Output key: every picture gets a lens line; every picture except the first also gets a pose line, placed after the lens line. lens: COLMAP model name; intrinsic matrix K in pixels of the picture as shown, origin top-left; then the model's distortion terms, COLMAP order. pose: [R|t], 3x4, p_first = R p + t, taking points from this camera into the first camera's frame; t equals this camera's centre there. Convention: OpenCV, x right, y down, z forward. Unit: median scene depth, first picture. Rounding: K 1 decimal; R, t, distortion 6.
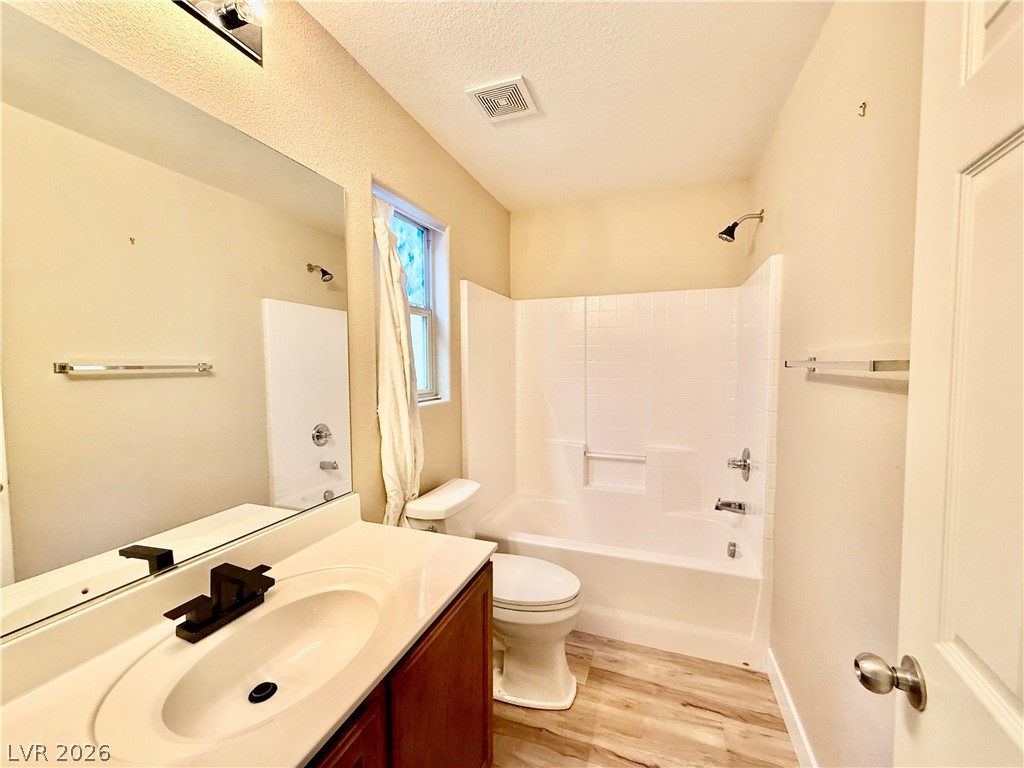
lens RADIAL K [[407.3, 0, 512.0], [0, 407.3, 384.4], [0, 0, 1]] dist [-0.000176, 0.000030]
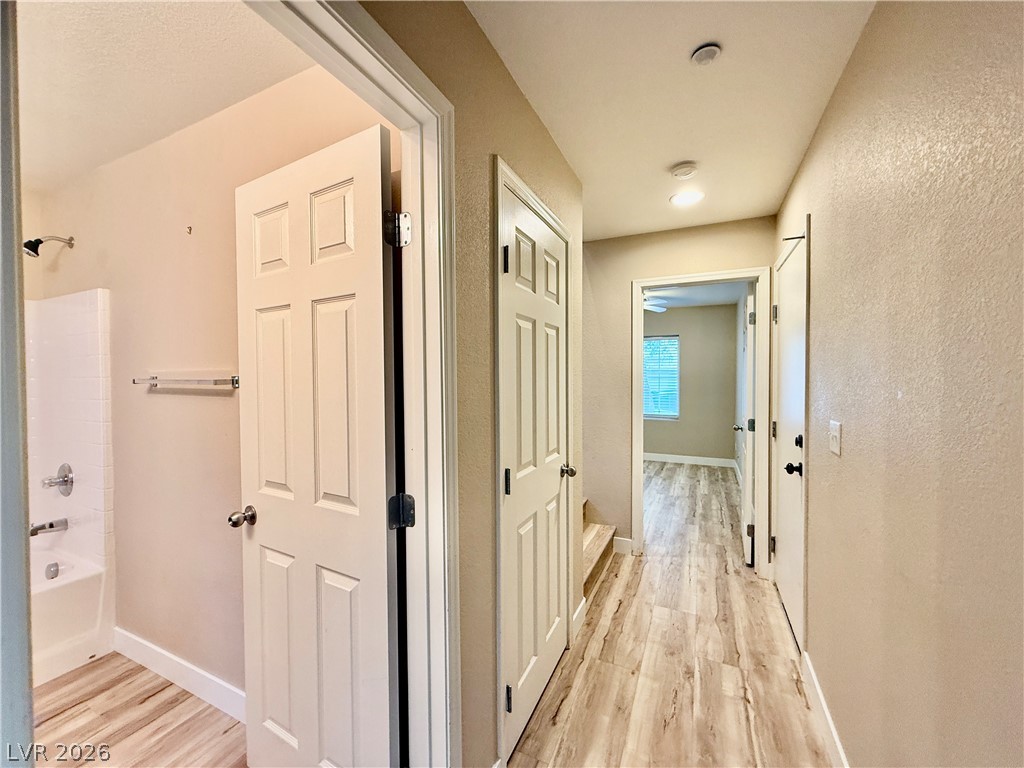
lens RADIAL K [[407.3, 0, 508.7], [0, 407.3, 381.7], [0, 0, 1]] dist [-0.000176, 0.000030]
pose [[0.088958, -0.010987, 0.995975, -0.364800], [0.055460, 0.998443, 0.006060, 0.006746], [-0.994490, 0.054697, 0.089429, -0.221304]]
